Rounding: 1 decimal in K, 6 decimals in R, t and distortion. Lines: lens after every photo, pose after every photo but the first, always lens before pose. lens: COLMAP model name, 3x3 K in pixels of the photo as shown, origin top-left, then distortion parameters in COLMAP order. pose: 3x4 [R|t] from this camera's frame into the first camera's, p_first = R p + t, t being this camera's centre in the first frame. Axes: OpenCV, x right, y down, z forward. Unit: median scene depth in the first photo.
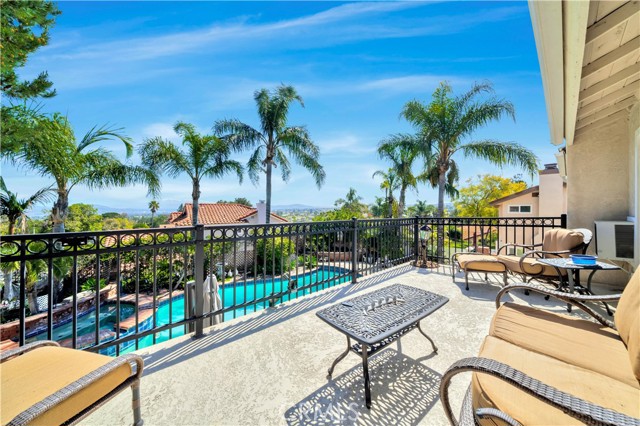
lens RADIAL K [[220.1, 0, 319.6], [0, 220.1, 207.9], [0, 0, 1]] dist [-0.002271, -0.000395]
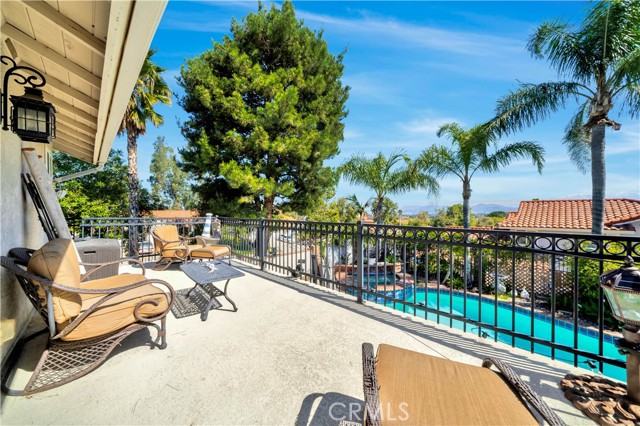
lens RADIAL K [[220.1, 0, 317.2], [0, 220.1, 217.2], [0, 0, 1]] dist [-0.002271, -0.000395]
pose [[0.080986, 0.032050, -0.996200, 0.334676], [0.011246, 0.999390, 0.033067, 0.001476], [0.996652, -0.013881, 0.080576, 0.282476]]
